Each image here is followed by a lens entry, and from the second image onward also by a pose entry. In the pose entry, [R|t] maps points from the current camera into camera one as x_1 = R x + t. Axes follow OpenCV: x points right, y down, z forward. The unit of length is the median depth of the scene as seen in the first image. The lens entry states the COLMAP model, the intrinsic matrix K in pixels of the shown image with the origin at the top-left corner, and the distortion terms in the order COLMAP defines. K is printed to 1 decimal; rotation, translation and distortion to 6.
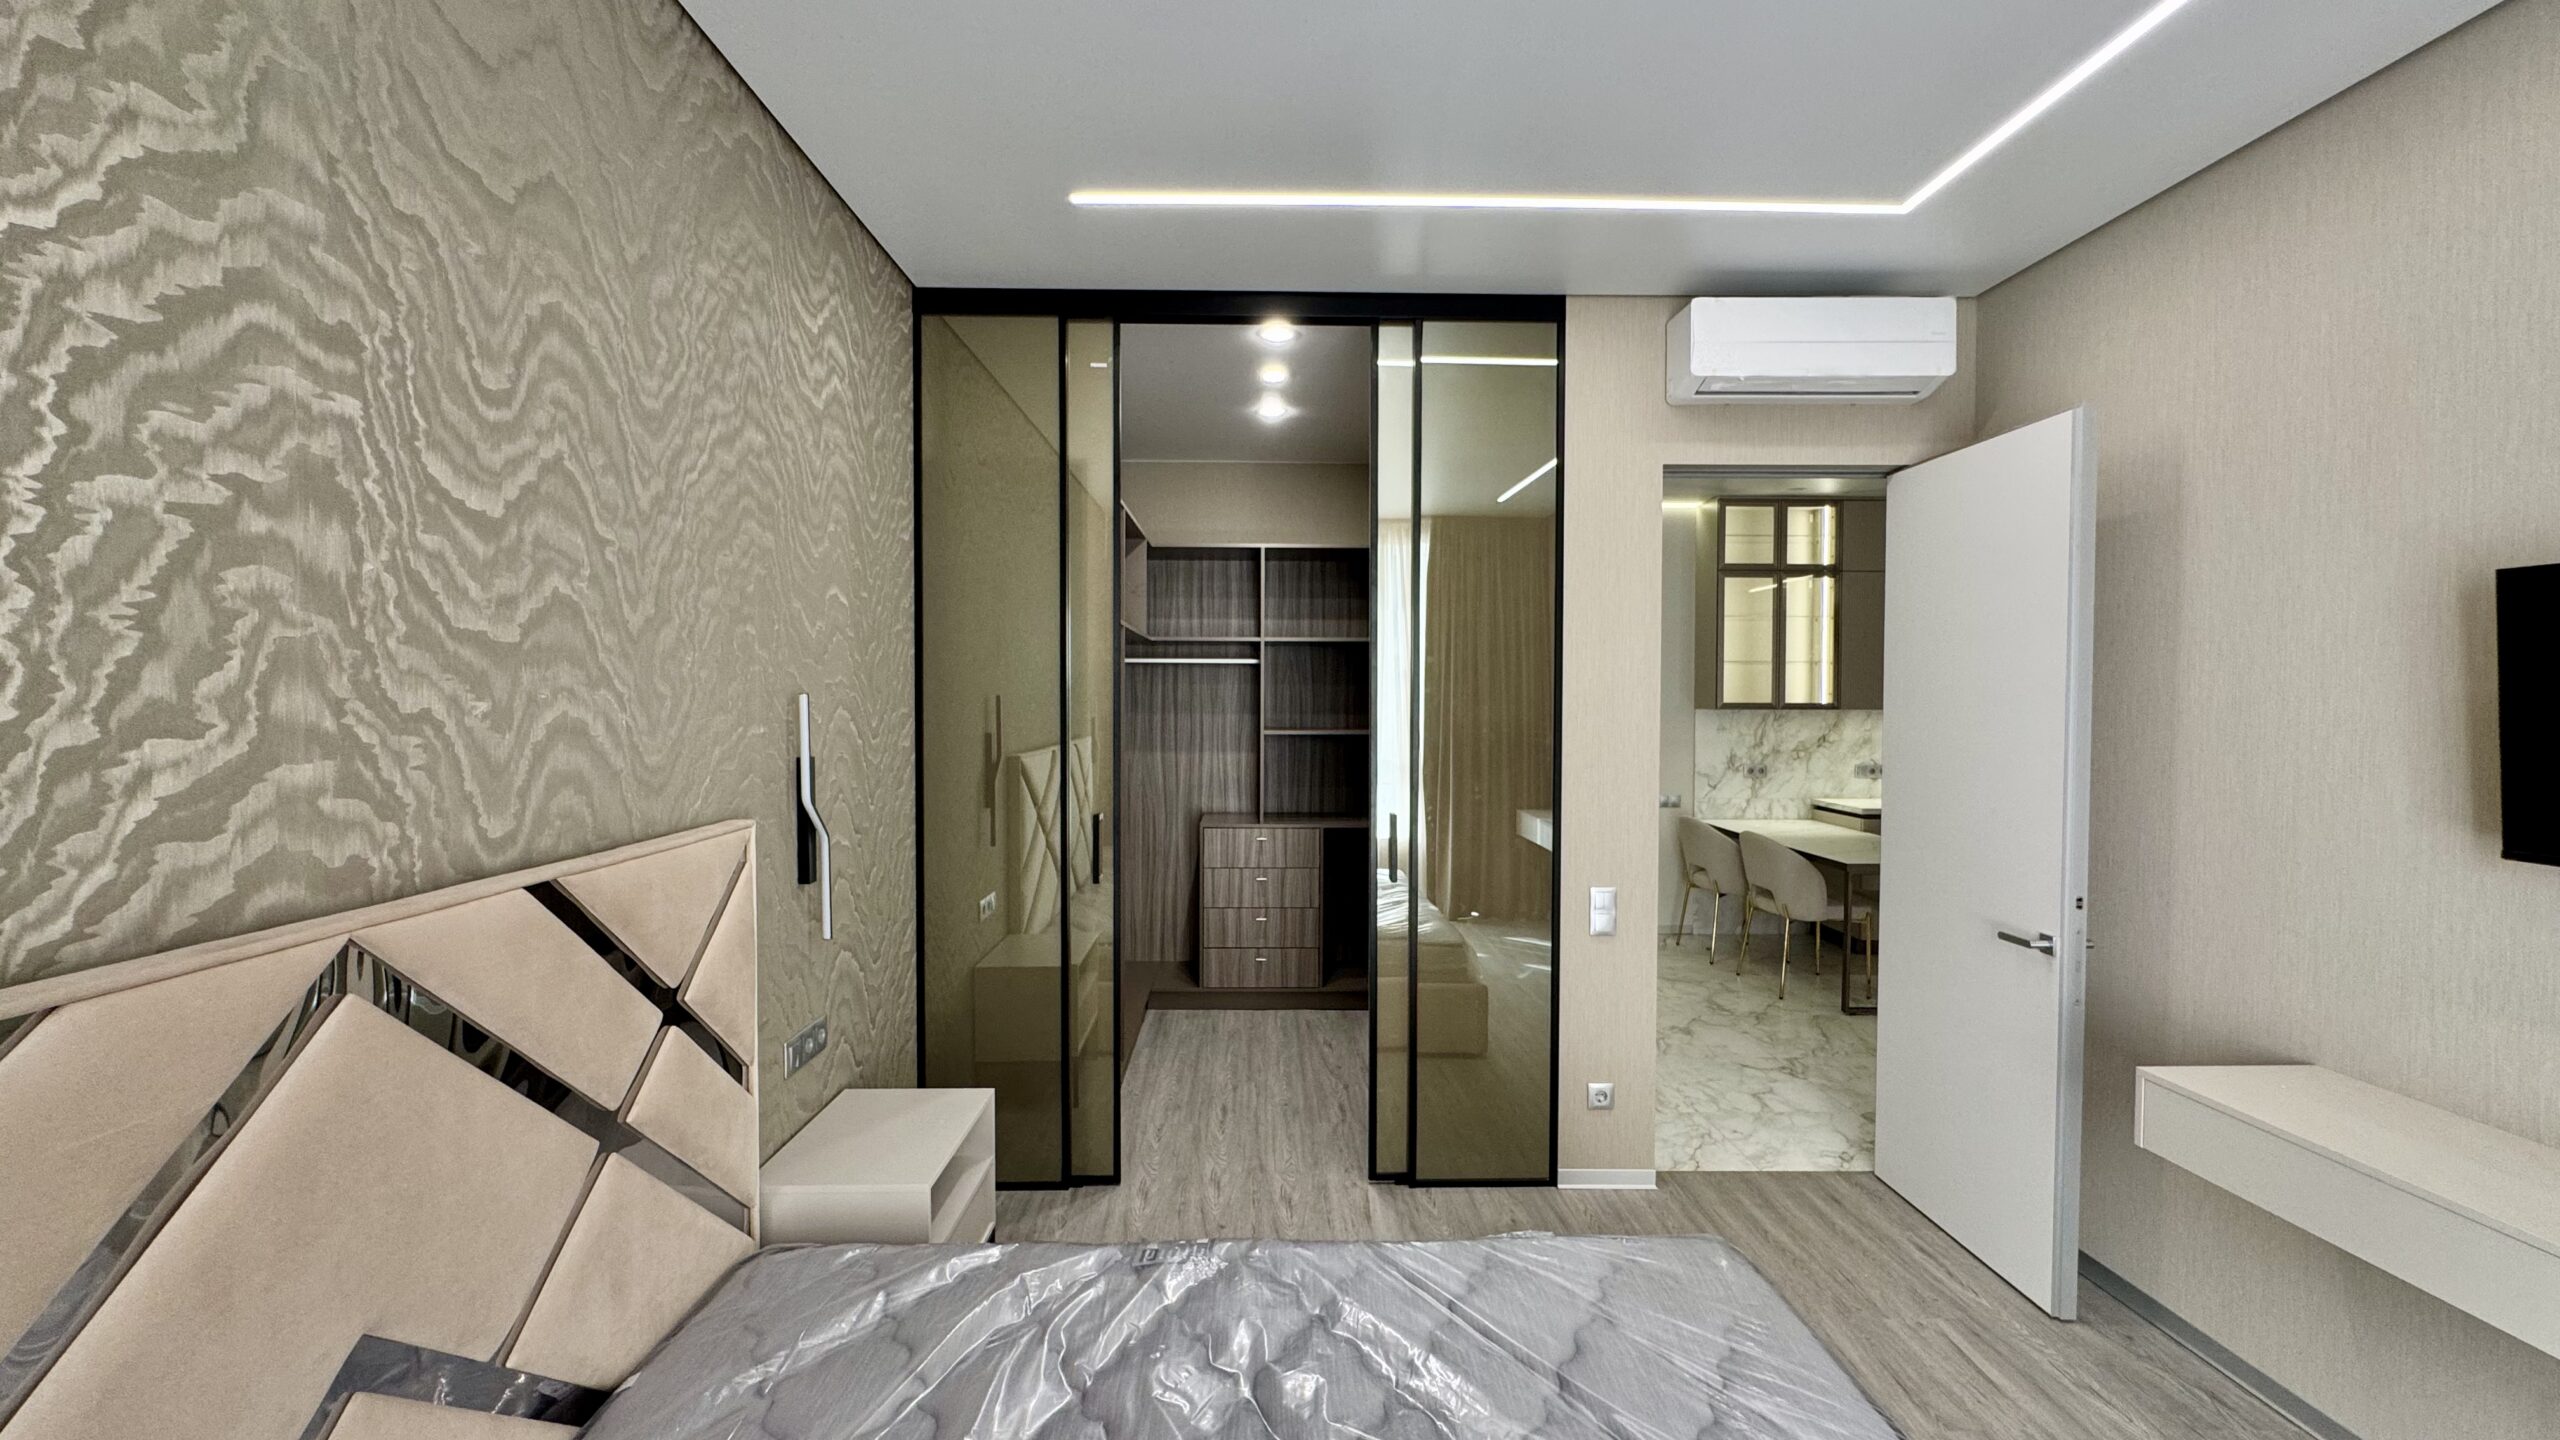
lens RADIAL K [[1028.4, 0, 1277.3], [0, 1028.4, 721.2], [0, 0, 1]] dist [-0.003336, 0.000351]
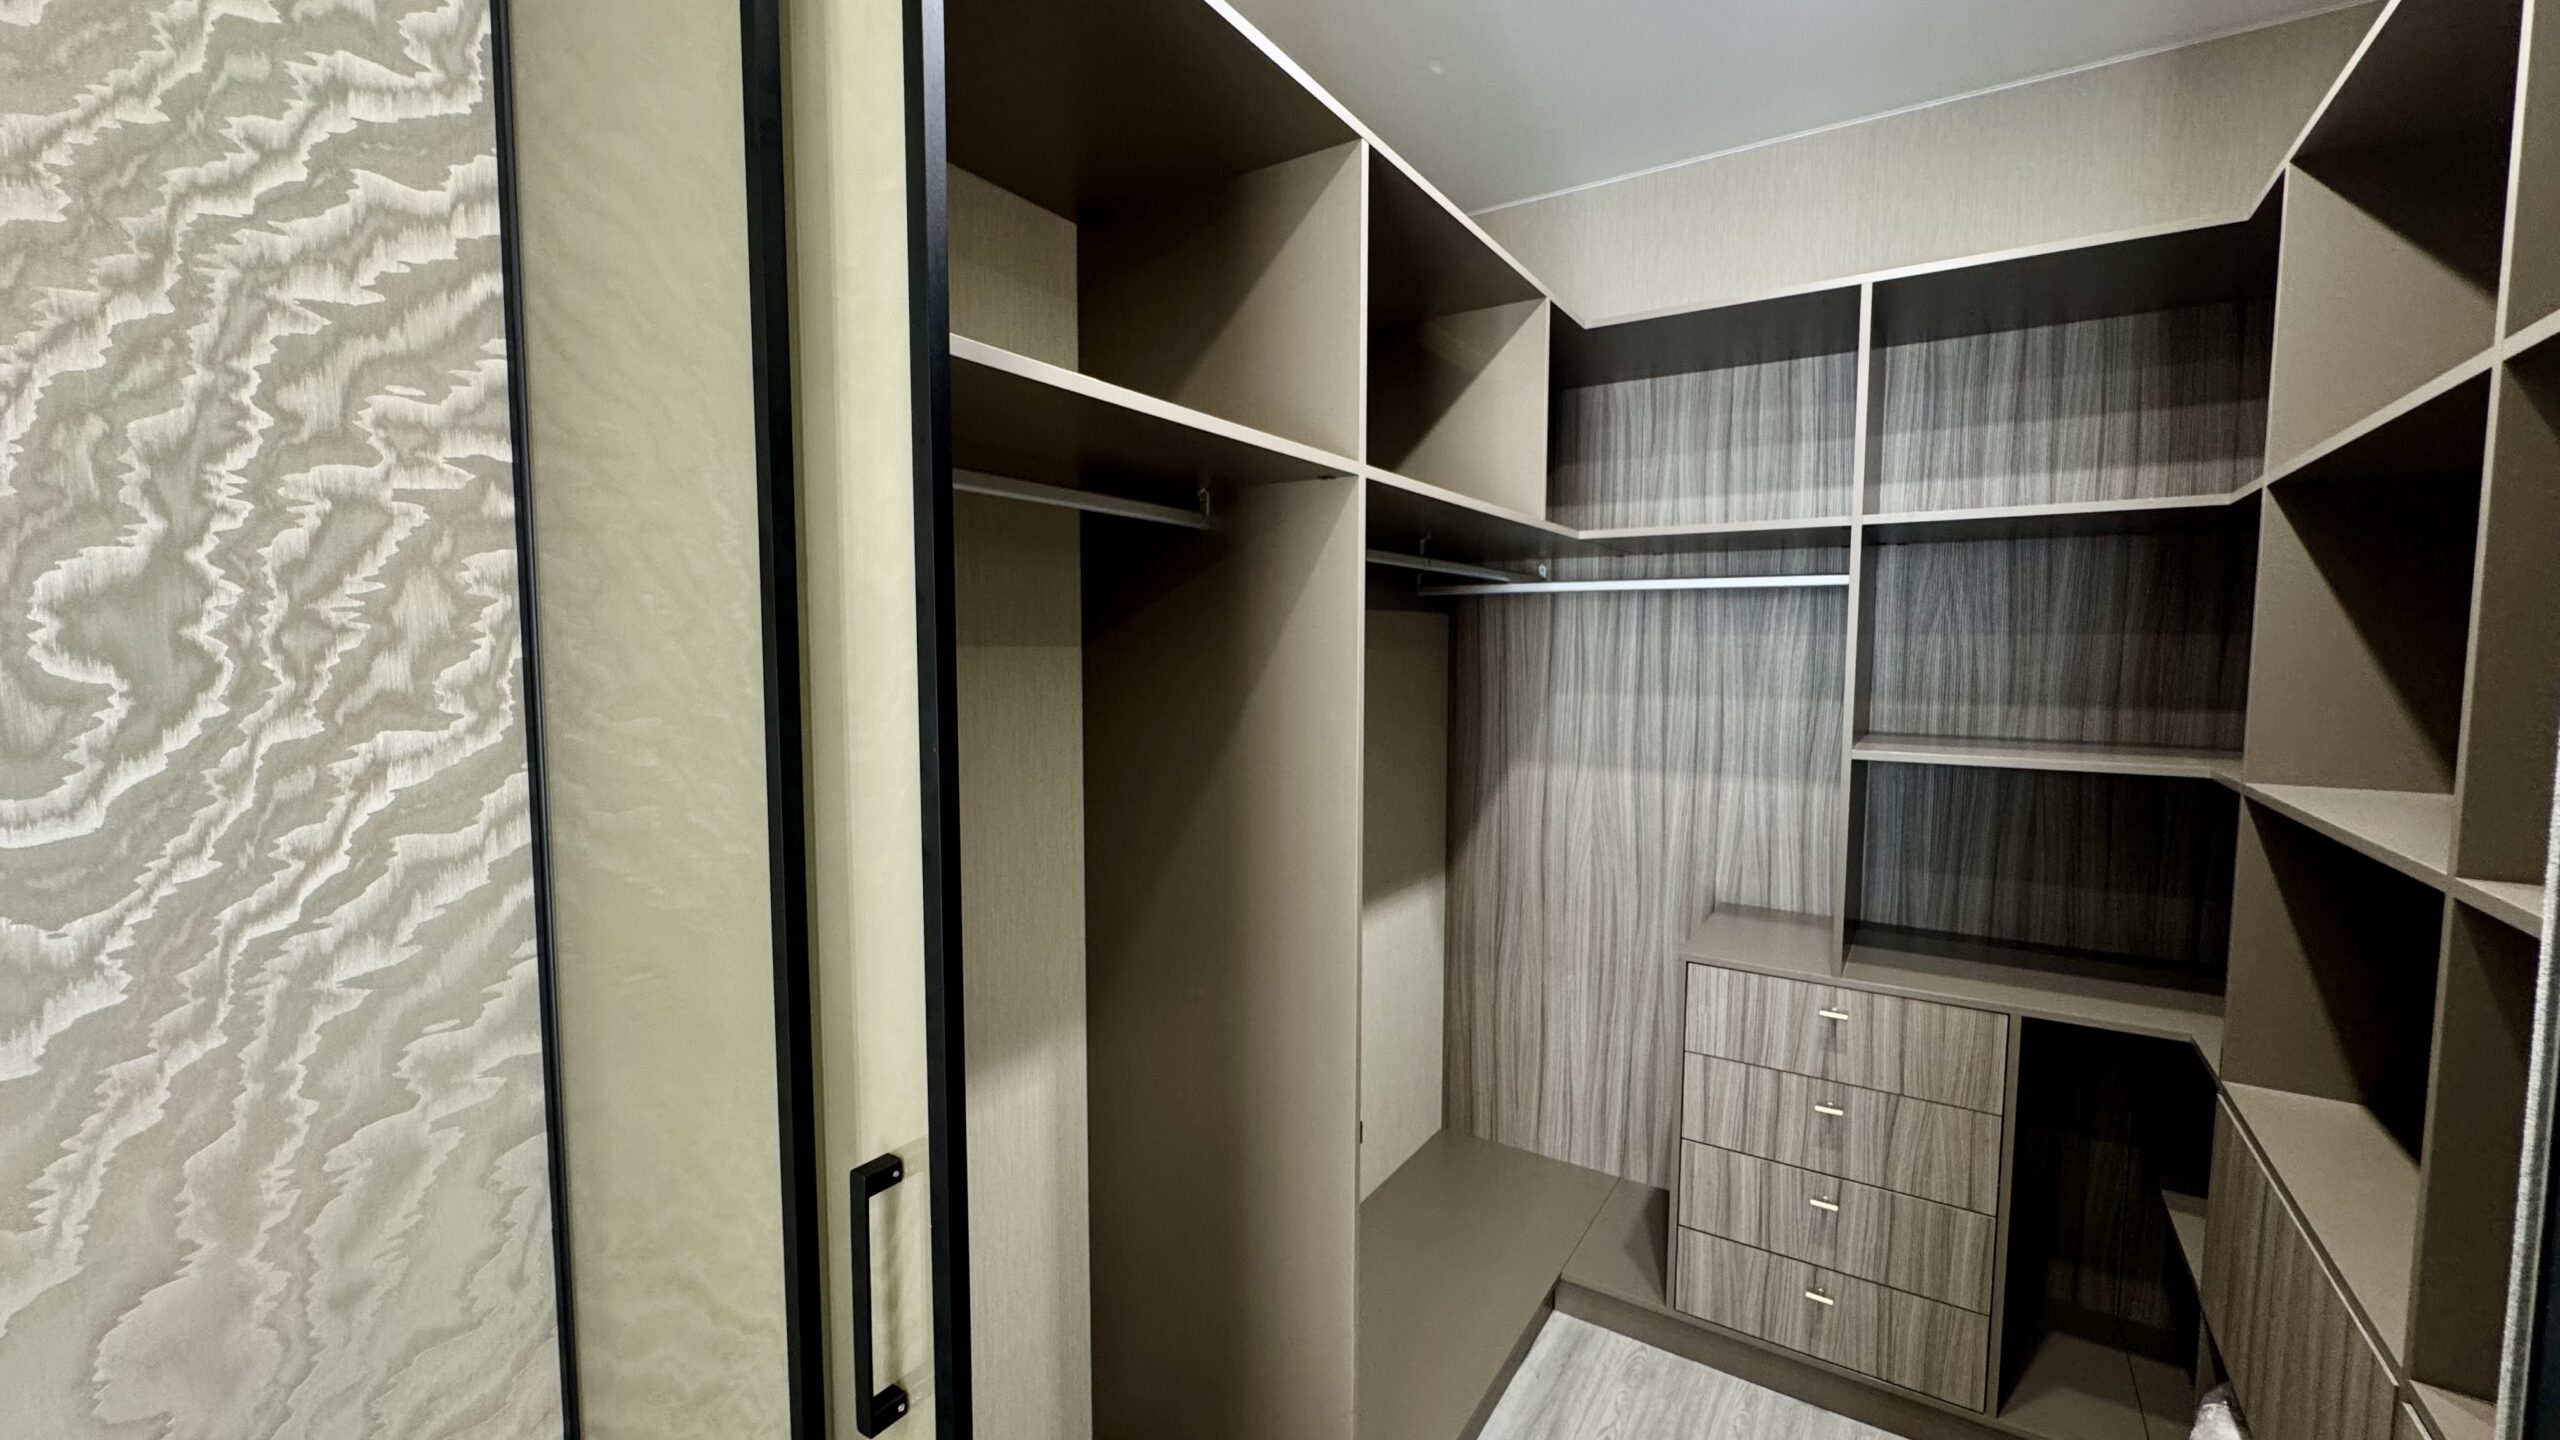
lens RADIAL K [[1028.4, 0, 1277.3], [0, 1028.4, 721.2], [0, 0, 1]] dist [-0.003336, 0.000351]
pose [[0.825735, 0.040522, -0.562601, 0.033791], [-0.013593, 0.998556, 0.051971, -0.024633], [0.563895, -0.035267, 0.825093, 0.677682]]
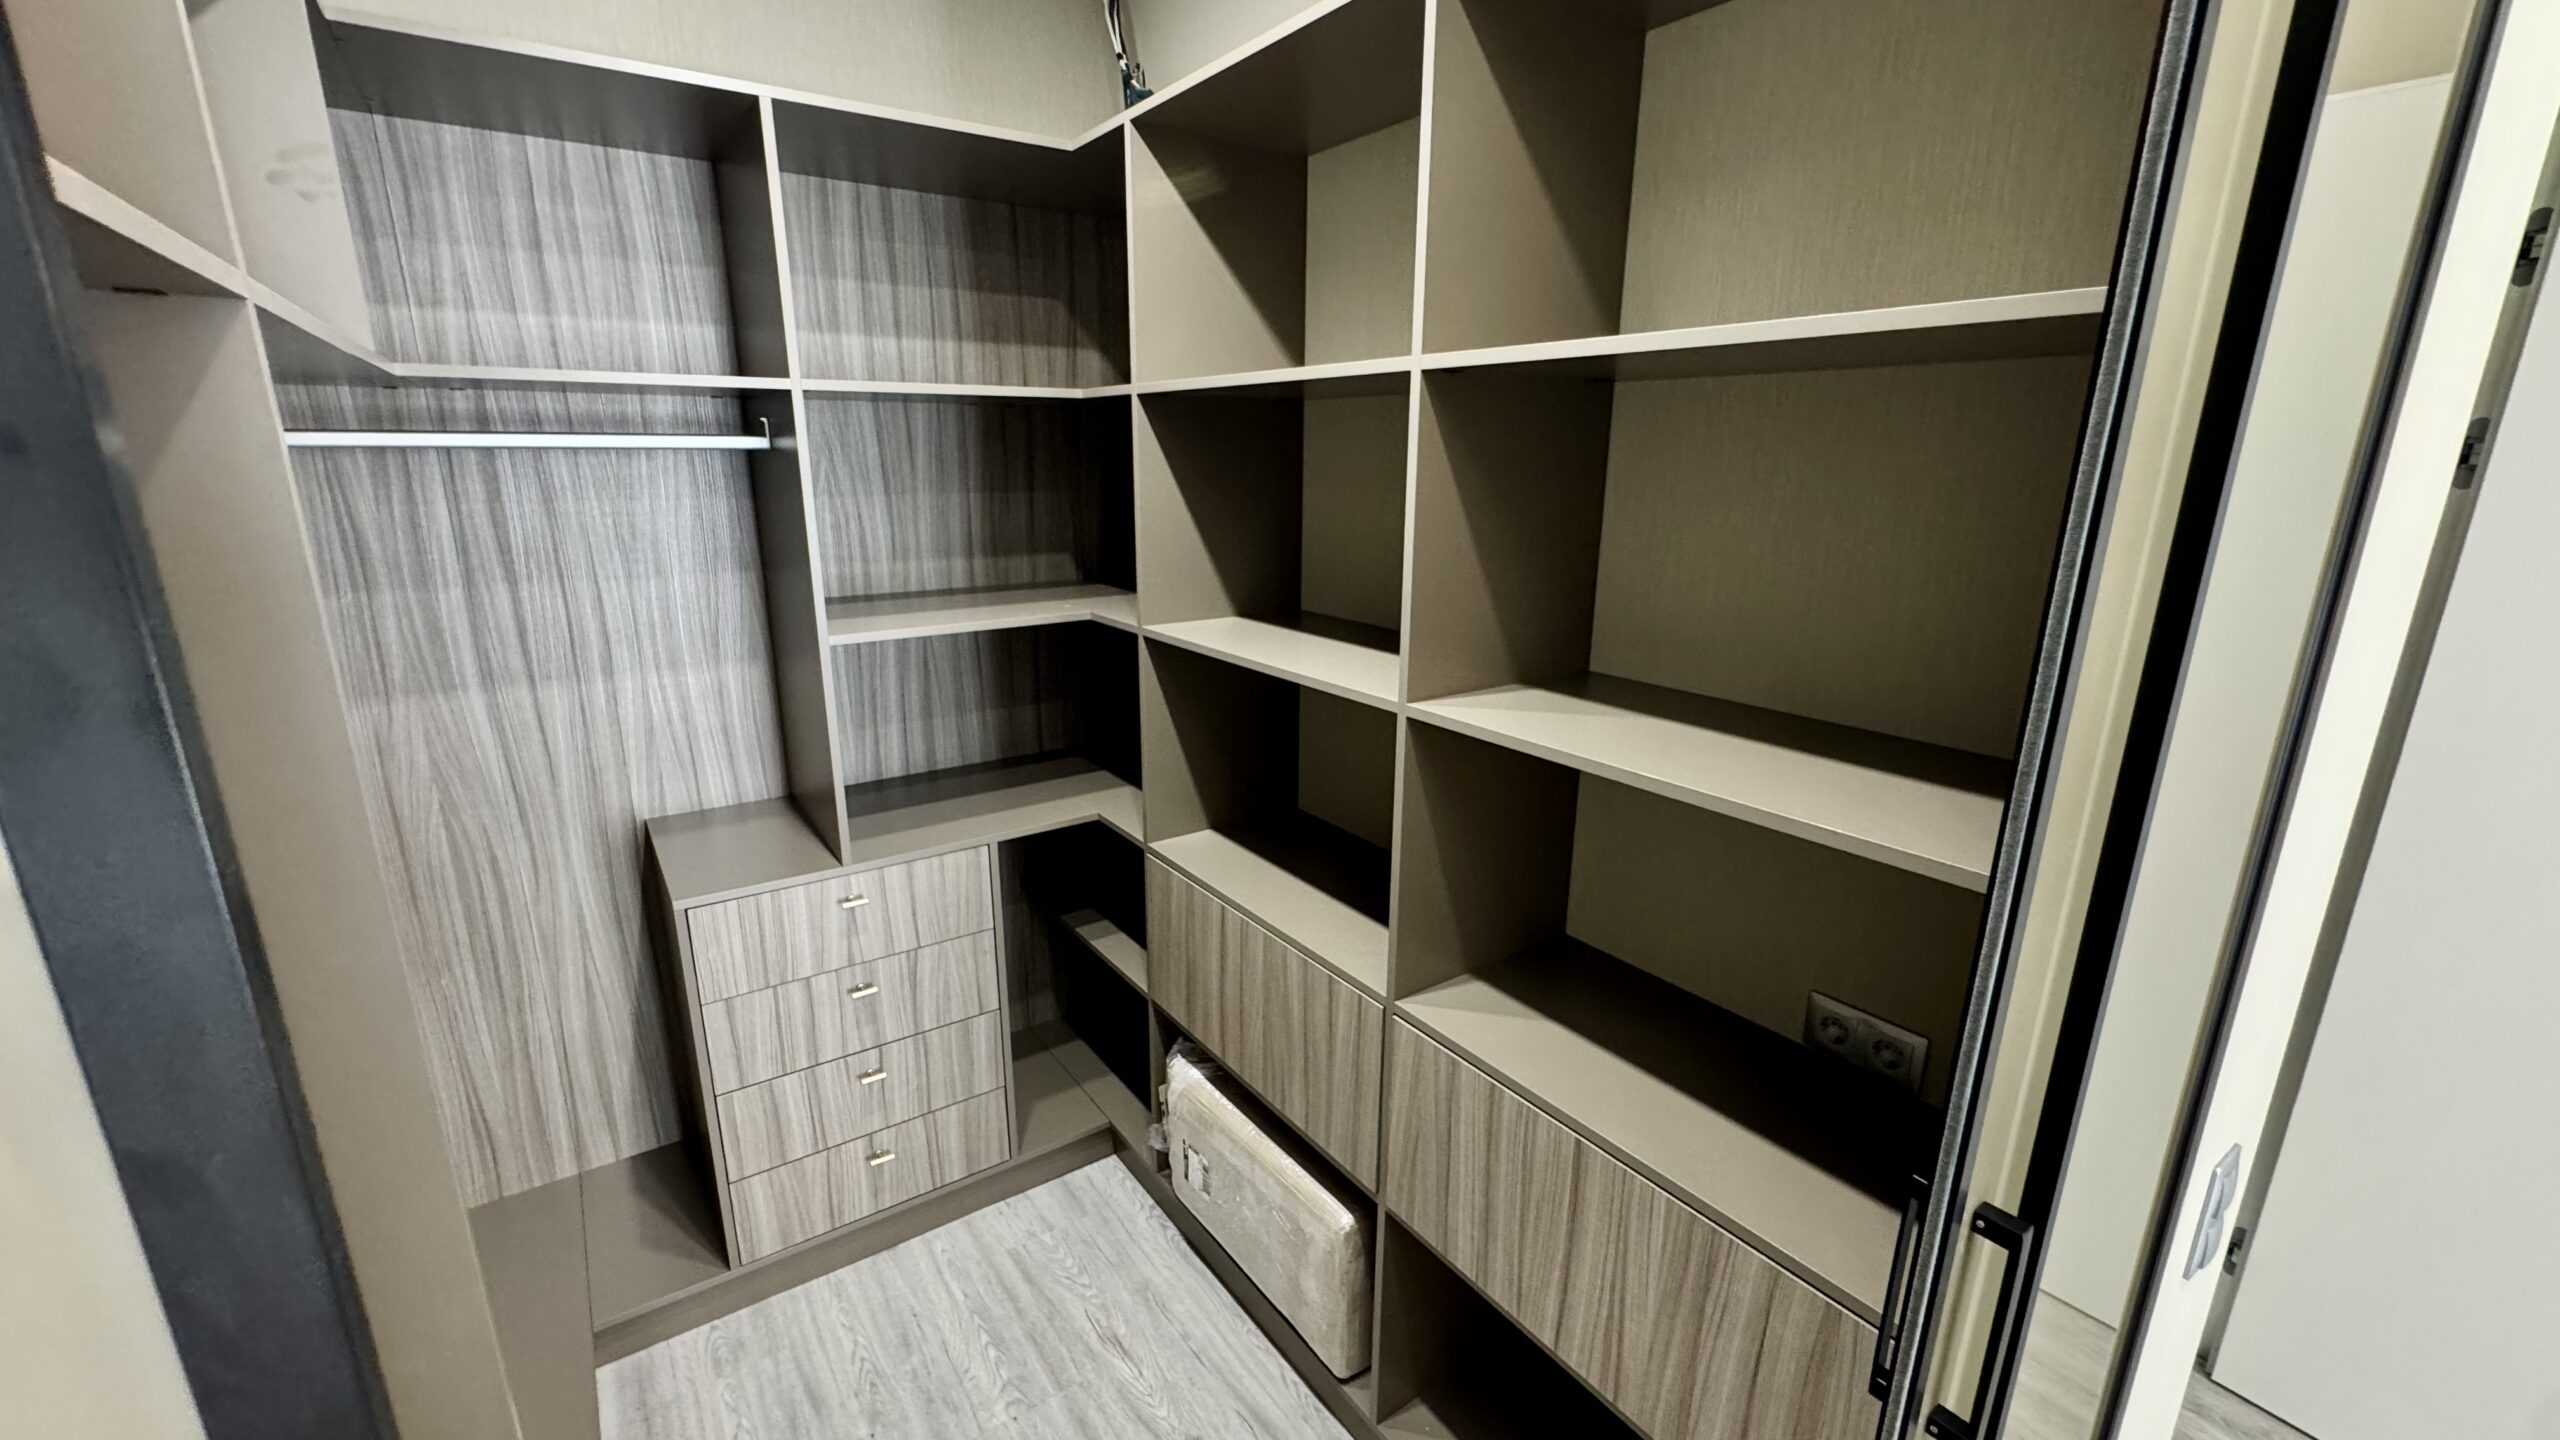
lens RADIAL K [[1028.4, 0, 1277.3], [0, 1028.4, 721.2], [0, 0, 1]] dist [-0.003336, 0.000351]
pose [[0.827260, -0.144619, 0.542887, -0.108177], [0.010361, 0.970065, 0.242625, -0.063433], [-0.561724, -0.195089, 0.803994, 0.742792]]
